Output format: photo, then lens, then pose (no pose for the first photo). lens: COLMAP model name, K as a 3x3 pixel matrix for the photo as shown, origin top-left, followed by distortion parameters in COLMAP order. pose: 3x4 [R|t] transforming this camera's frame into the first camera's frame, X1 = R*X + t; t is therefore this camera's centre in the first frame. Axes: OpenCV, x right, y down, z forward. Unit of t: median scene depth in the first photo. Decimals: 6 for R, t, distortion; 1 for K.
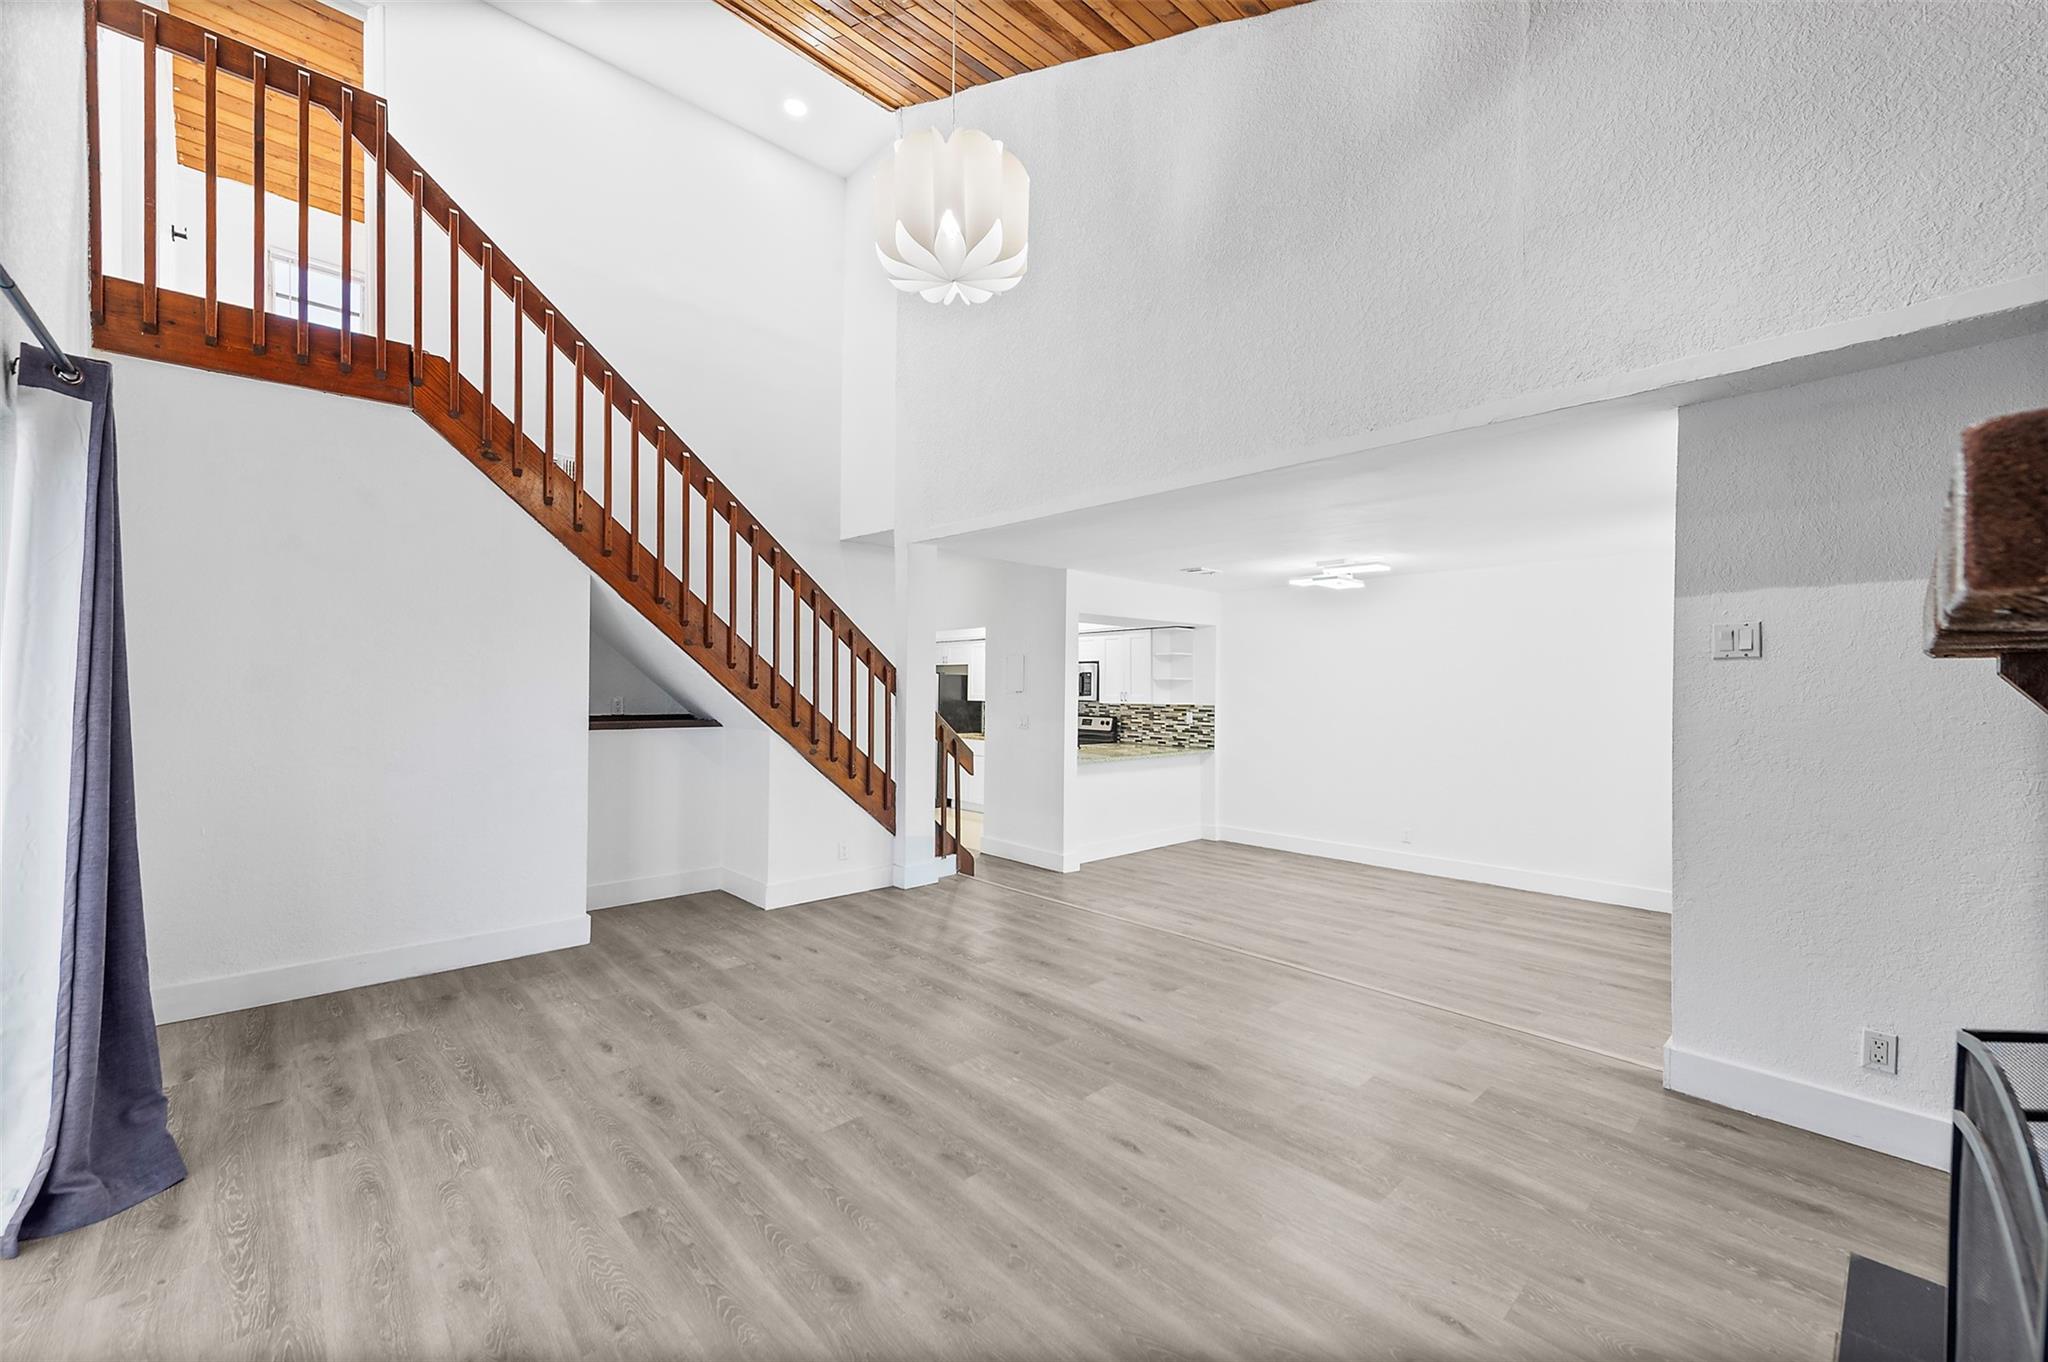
lens RADIAL K [[812.5, 0, 1021.5], [0, 812.5, 694.9], [0, 0, 1]] dist [0.017372, -0.005879]
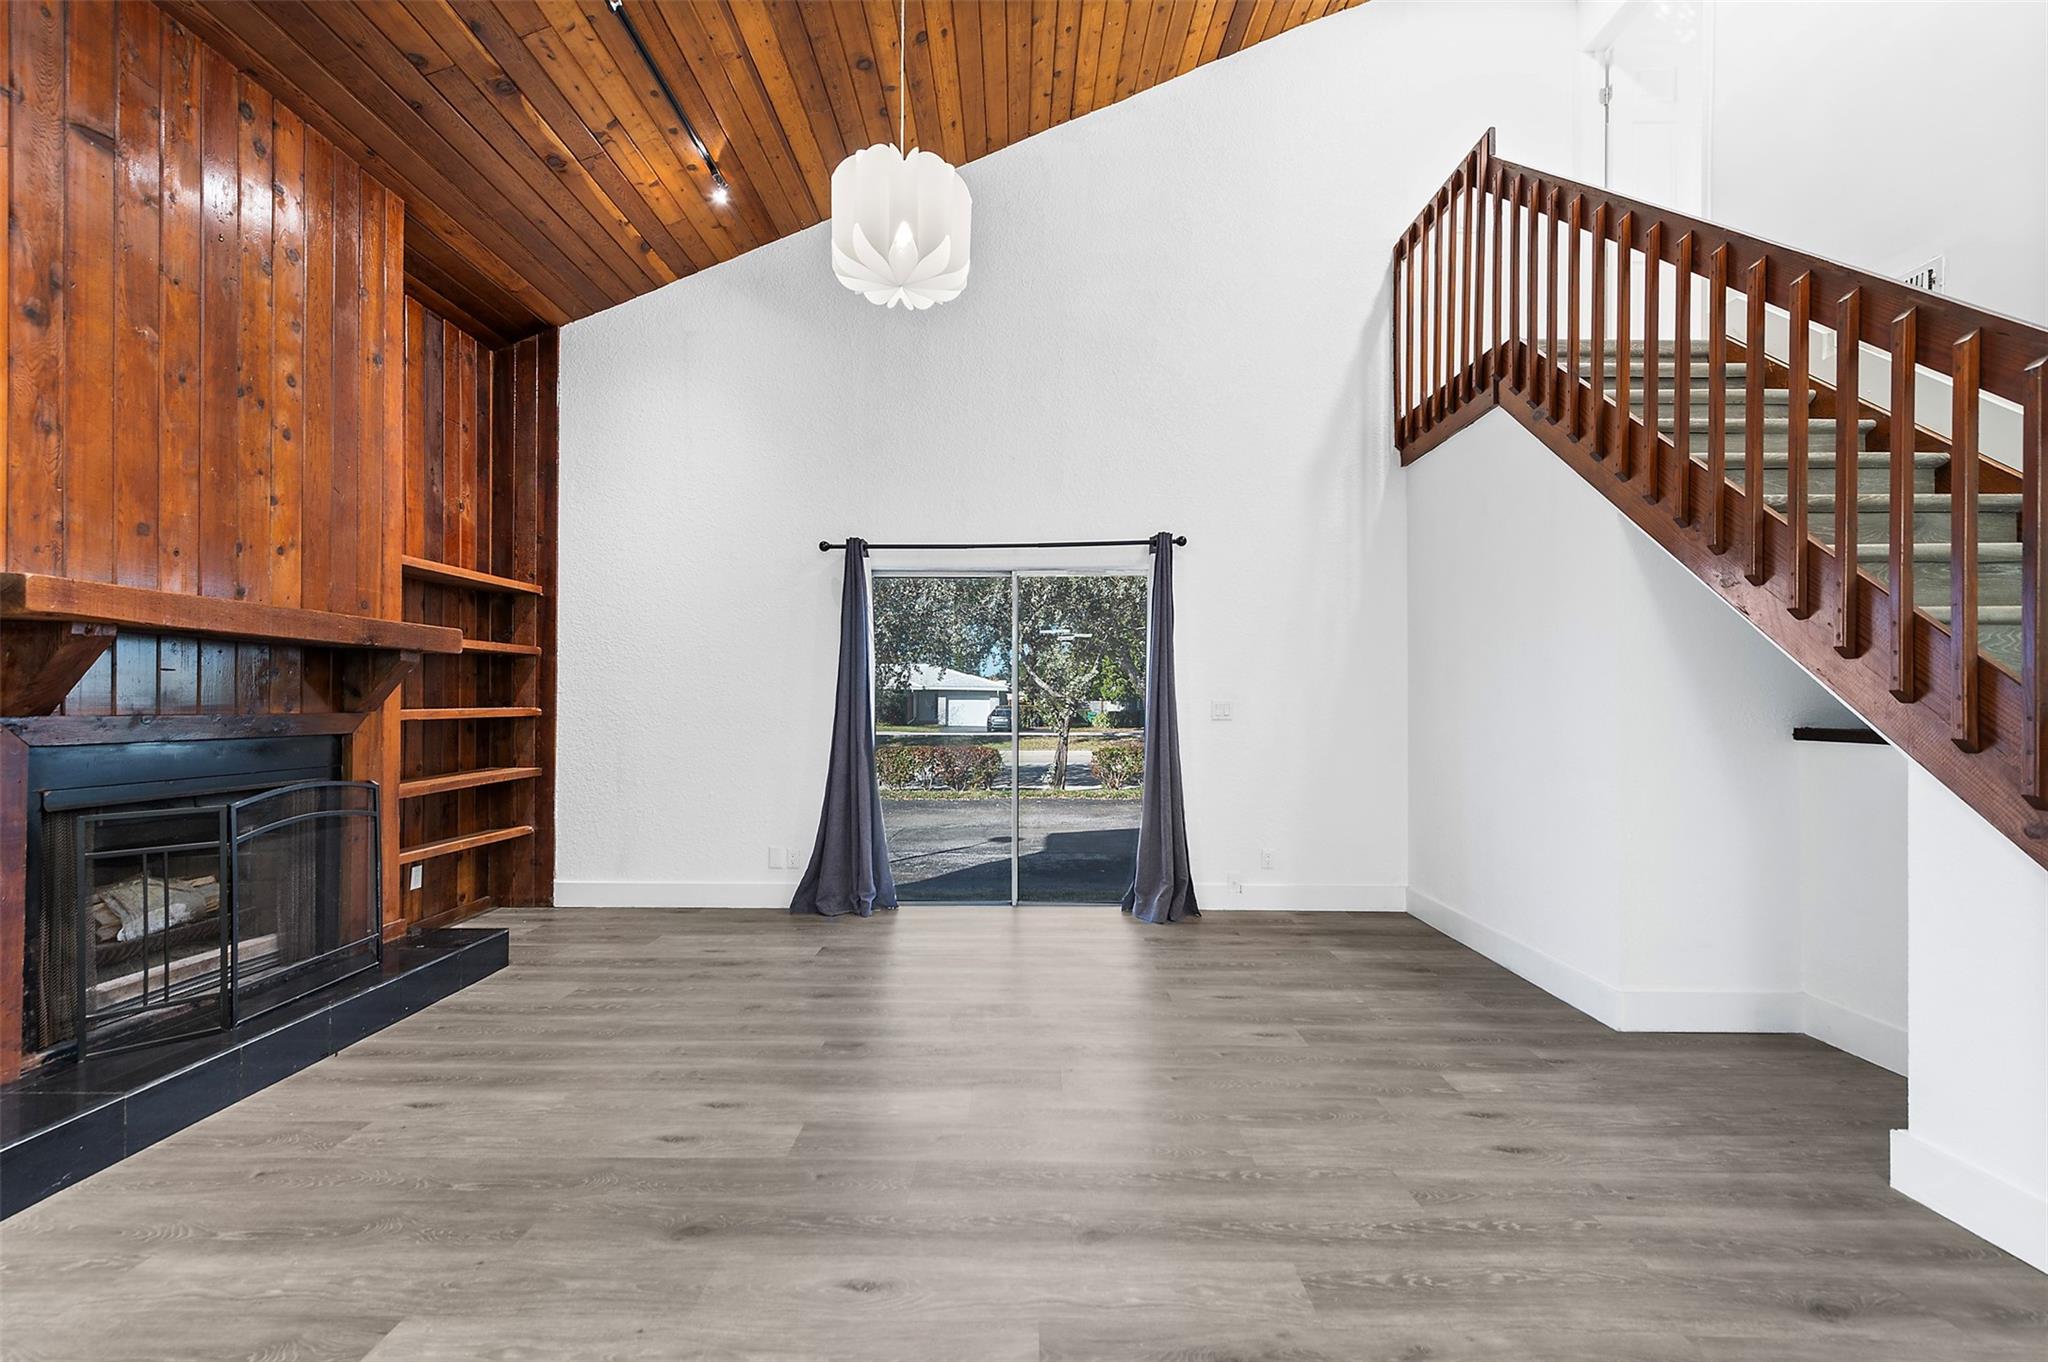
lens RADIAL K [[812.5, 0, 1021.5], [0, 812.5, 694.9], [0, 0, 1]] dist [0.017372, -0.005879]
pose [[-0.690064, -0.016989, -0.723549, 0.340076], [-0.014971, 0.999846, -0.009198, 0.025860], [0.723593, 0.004485, -0.690212, 1.087227]]
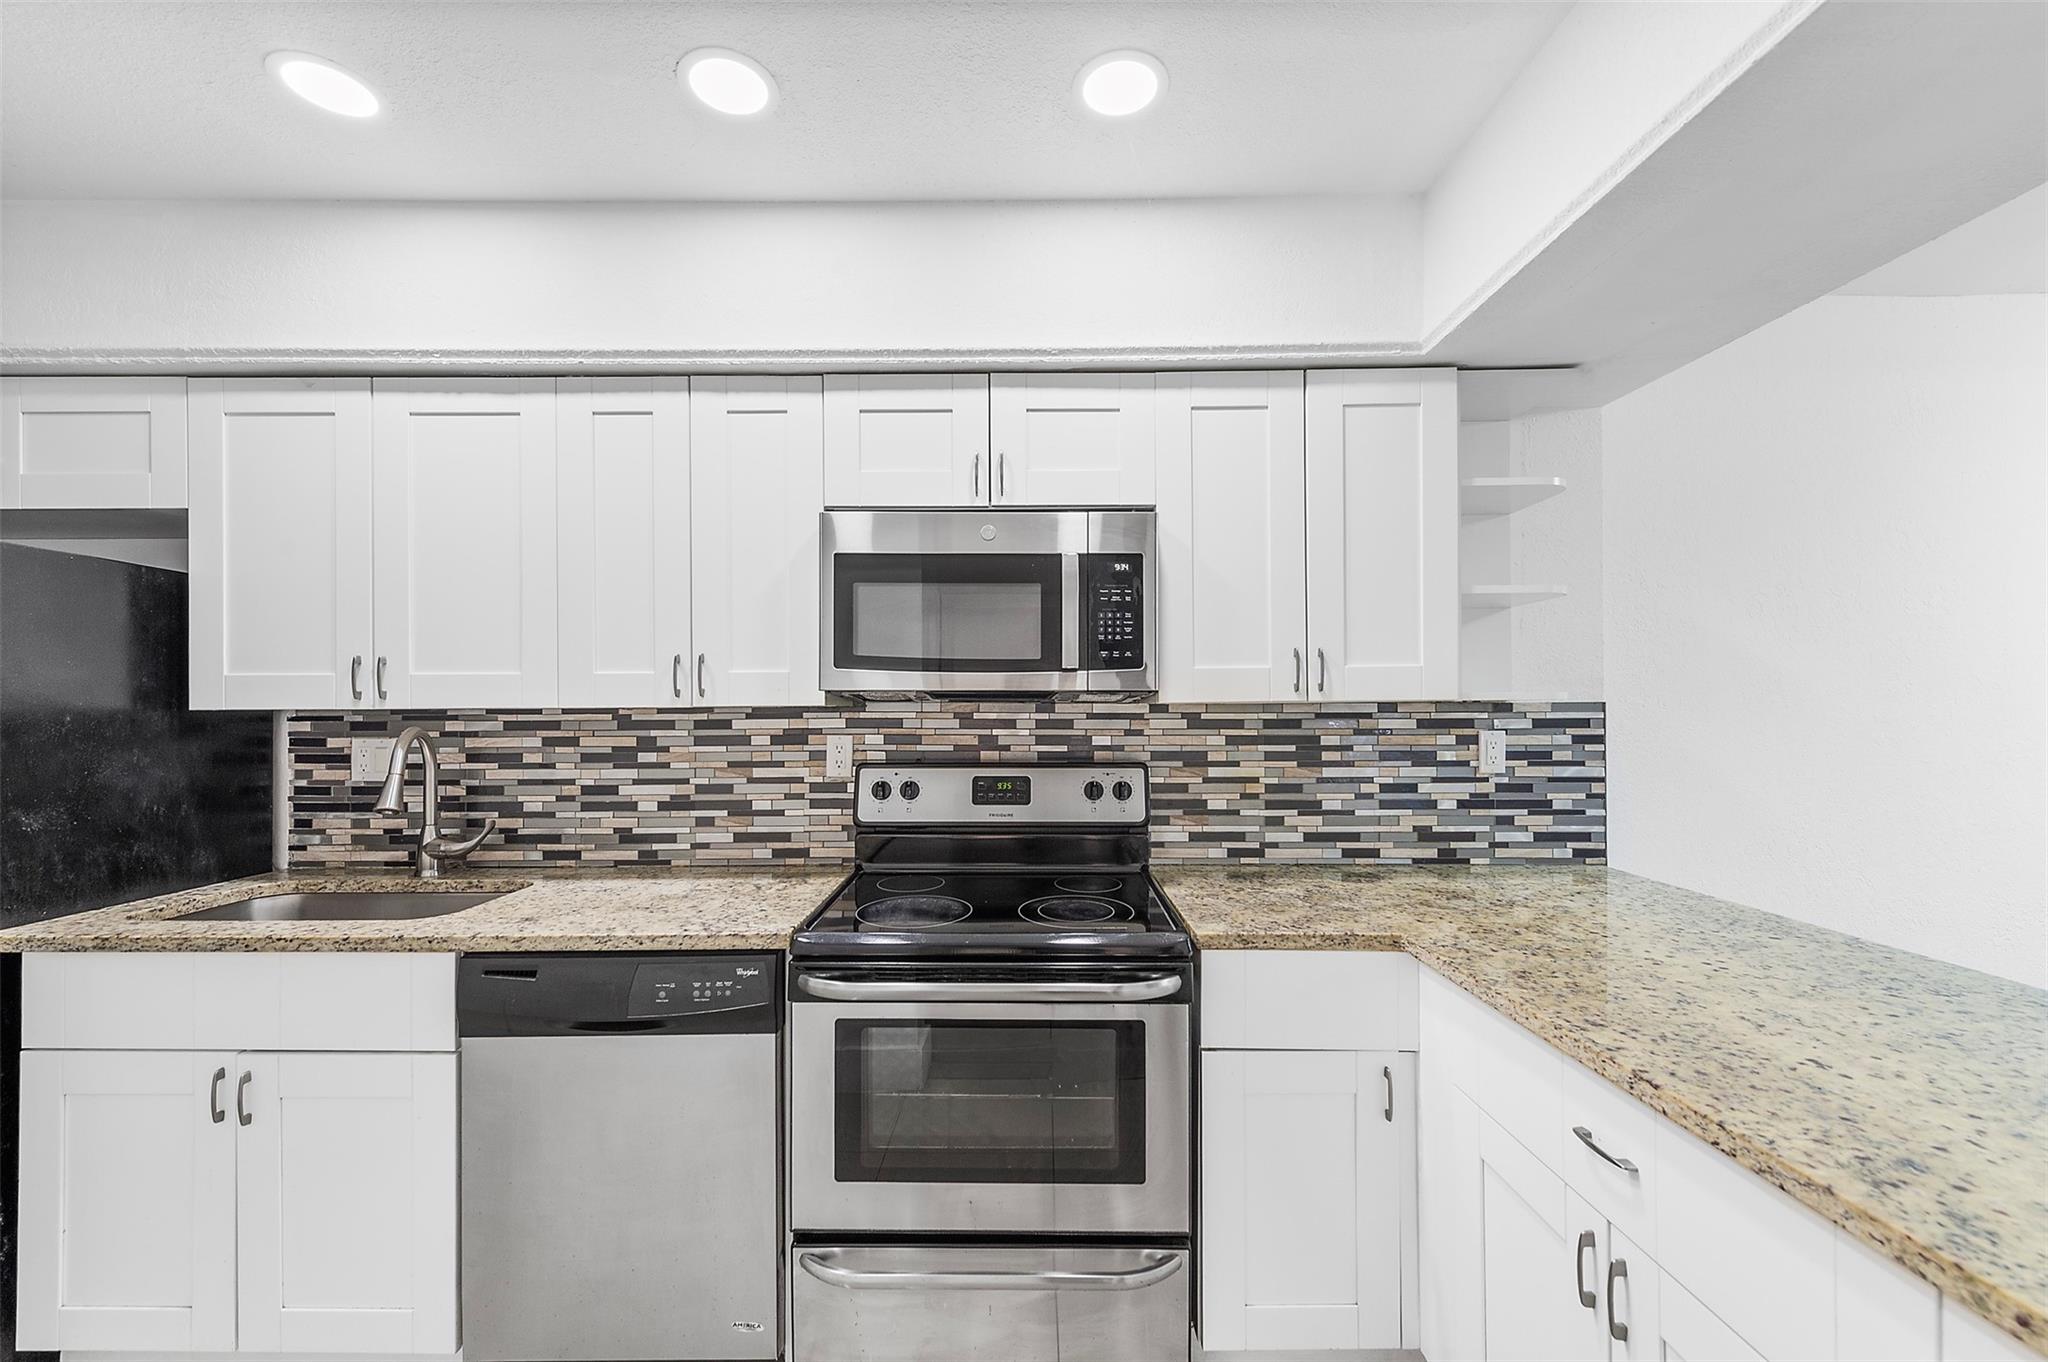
lens RADIAL K [[817.0, 0, 1024.8], [0, 817.0, 708.1], [0, 0, 1]] dist [0.017779, -0.006696]
pose [[0.687060, -0.013082, 0.726483, -0.172141], [0.017336, 0.999848, 0.001608, 0.020781], [-0.726394, 0.011489, 0.687182, 1.769594]]
